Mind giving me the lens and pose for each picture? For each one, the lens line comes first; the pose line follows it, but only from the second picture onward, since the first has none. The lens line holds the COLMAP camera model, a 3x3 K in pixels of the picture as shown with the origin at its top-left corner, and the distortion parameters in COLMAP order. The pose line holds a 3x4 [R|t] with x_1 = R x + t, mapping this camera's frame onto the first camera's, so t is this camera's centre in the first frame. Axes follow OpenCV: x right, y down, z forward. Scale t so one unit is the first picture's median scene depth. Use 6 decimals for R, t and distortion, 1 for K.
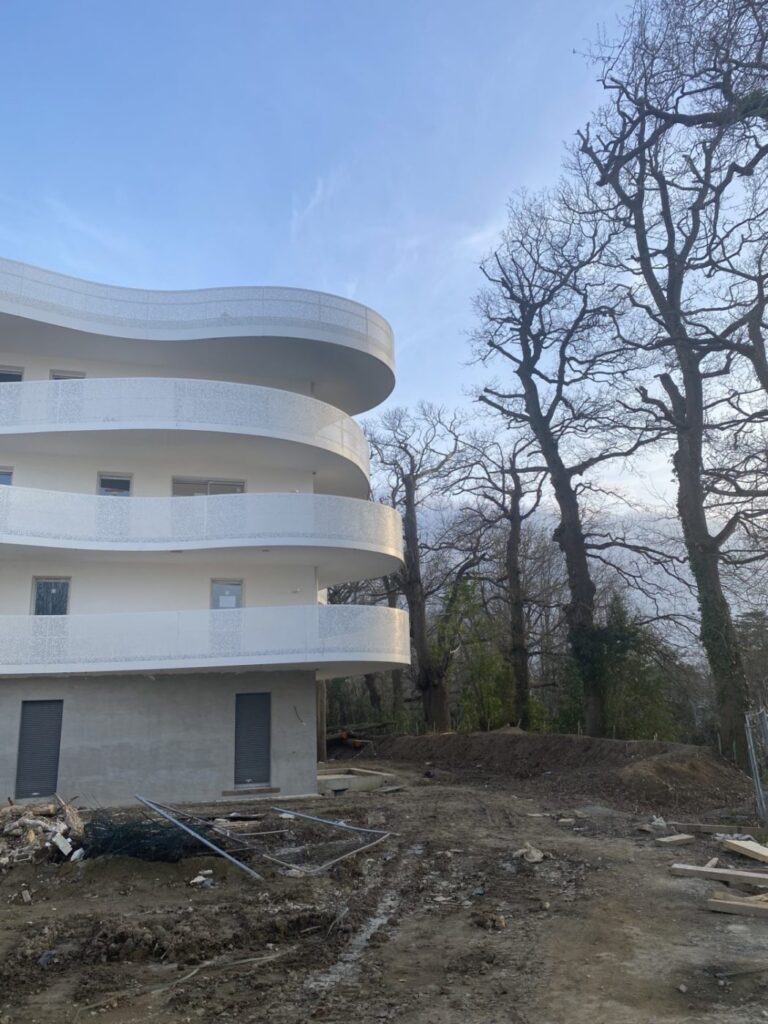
lens RADIAL K [[777.1, 0, 384.0], [0, 777.1, 512.0], [0, 0, 1]] dist [0.010787, 0.007762]
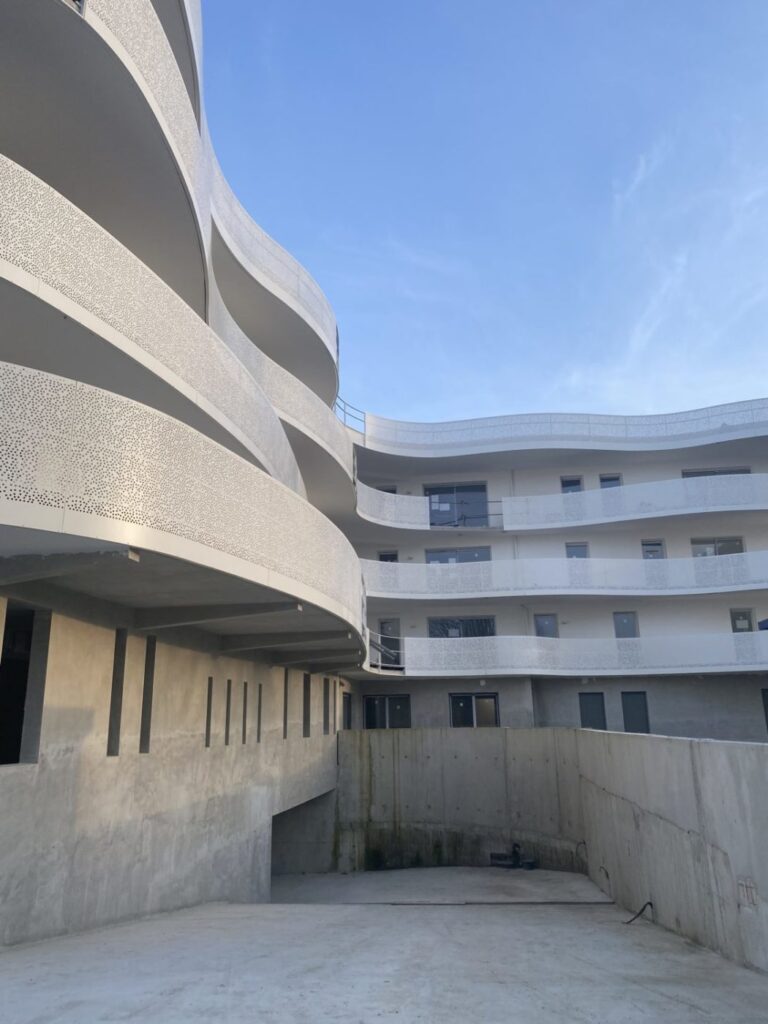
lens RADIAL K [[790.1, 0, 384.9], [0, 790.1, 532.4], [0, 0, 1]] dist [0.002730, 0.001653]
pose [[0.913220, -0.065975, -0.402090, -0.208664], [0.078004, 0.996860, 0.013596, -0.129499], [0.399931, -0.043781, 0.915499, -0.597894]]
